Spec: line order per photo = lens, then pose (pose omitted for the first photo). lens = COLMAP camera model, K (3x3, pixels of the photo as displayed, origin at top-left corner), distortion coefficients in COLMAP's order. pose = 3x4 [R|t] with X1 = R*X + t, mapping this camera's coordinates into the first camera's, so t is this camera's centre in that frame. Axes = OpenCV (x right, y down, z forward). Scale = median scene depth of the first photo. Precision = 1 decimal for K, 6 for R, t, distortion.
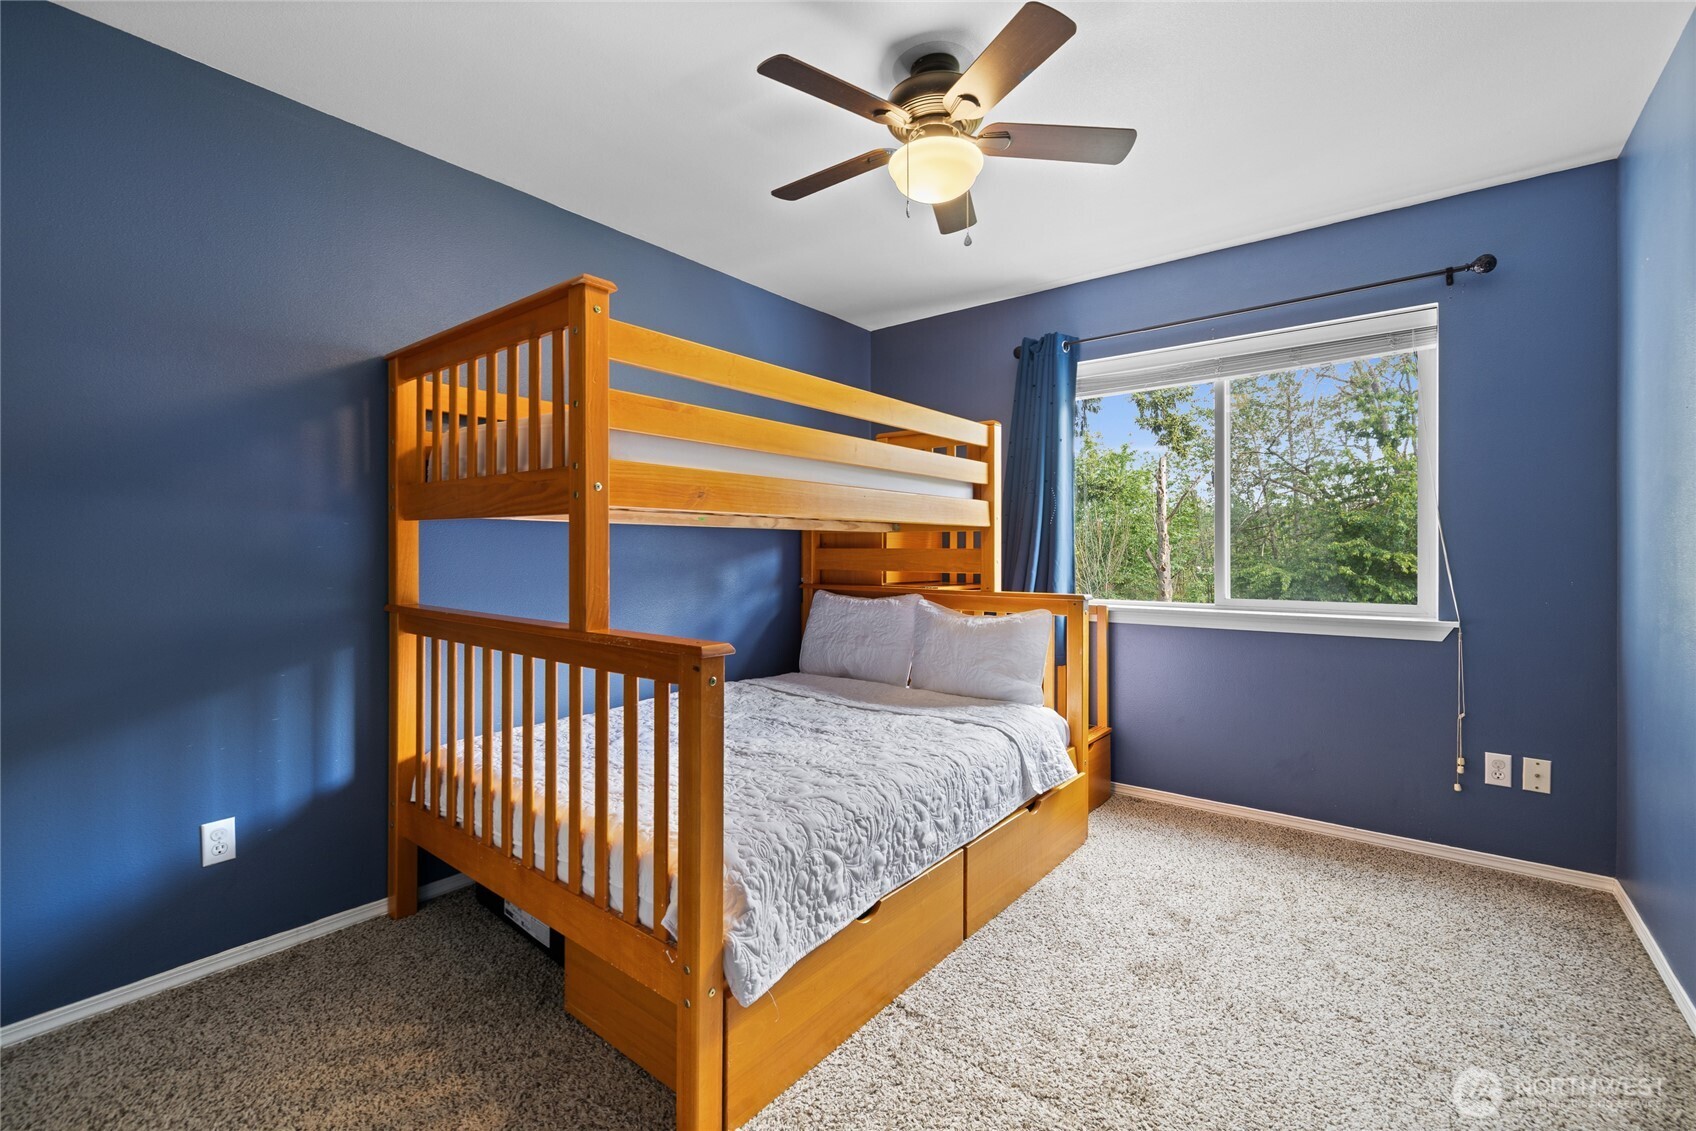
lens RADIAL K [[723.6, 0, 849.6], [0, 723.6, 565.6], [0, 0, 1]] dist [0.002401, 0.001077]
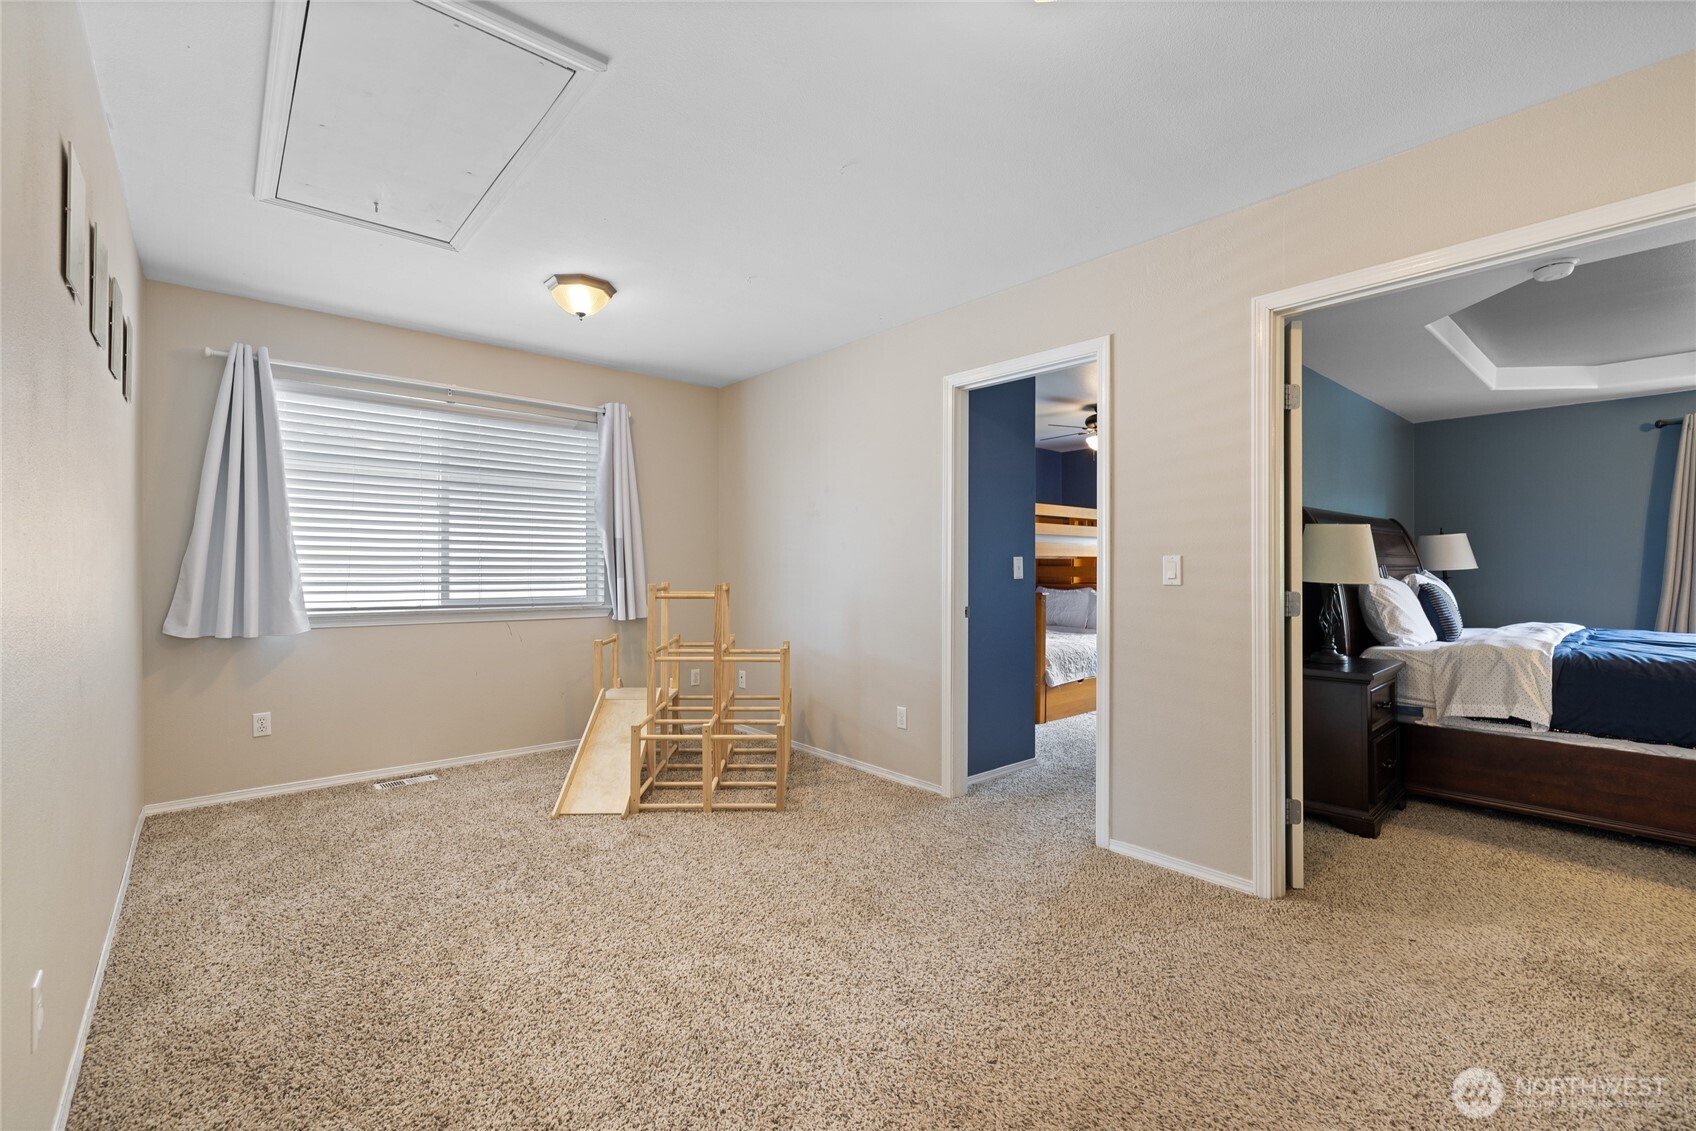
lens RADIAL K [[723.6, 0, 845.9], [0, 723.6, 567.4], [0, 0, 1]] dist [0.002401, 0.001077]
pose [[0.980034, -0.000629, -0.198828, -0.358610], [-0.001713, 0.999931, -0.011609, 0.009759], [0.198822, 0.011718, 0.979966, -2.394680]]
